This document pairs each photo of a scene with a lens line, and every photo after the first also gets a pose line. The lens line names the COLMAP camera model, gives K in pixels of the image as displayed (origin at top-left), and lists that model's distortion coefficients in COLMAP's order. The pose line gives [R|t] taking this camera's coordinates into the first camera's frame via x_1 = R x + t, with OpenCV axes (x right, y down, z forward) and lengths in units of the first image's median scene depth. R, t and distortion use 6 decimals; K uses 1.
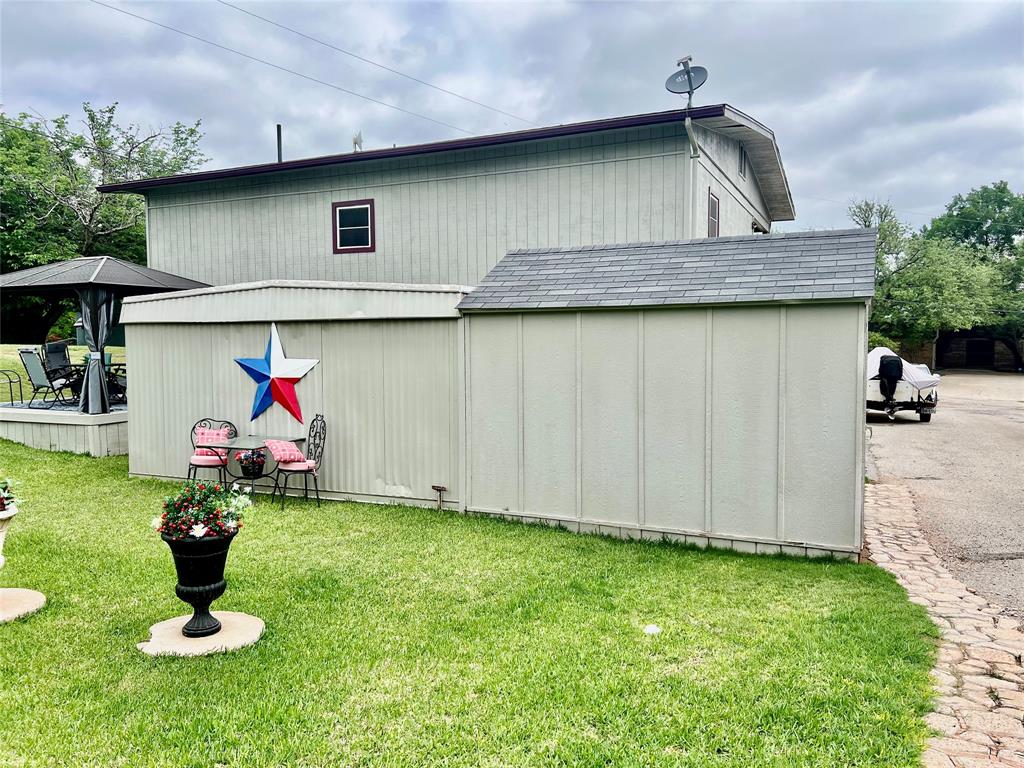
lens RADIAL K [[766.5, 0, 513.4], [0, 766.5, 387.4], [0, 0, 1]] dist [0.053584, -0.054424]
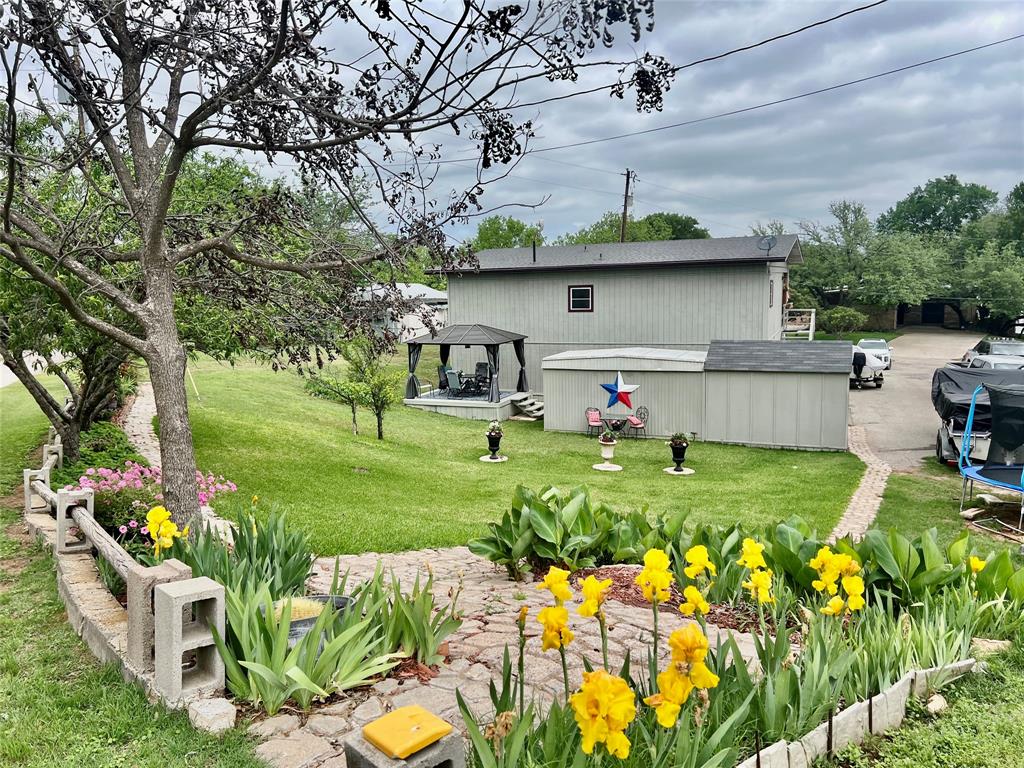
lens RADIAL K [[766.5, 0, 513.4], [0, 766.5, 387.4], [0, 0, 1]] dist [0.053584, -0.054424]
pose [[0.999305, -0.024835, 0.027816, -0.721509], [0.022716, 0.996994, 0.074079, -0.221331], [-0.029572, -0.073396, 0.996864, -1.516395]]
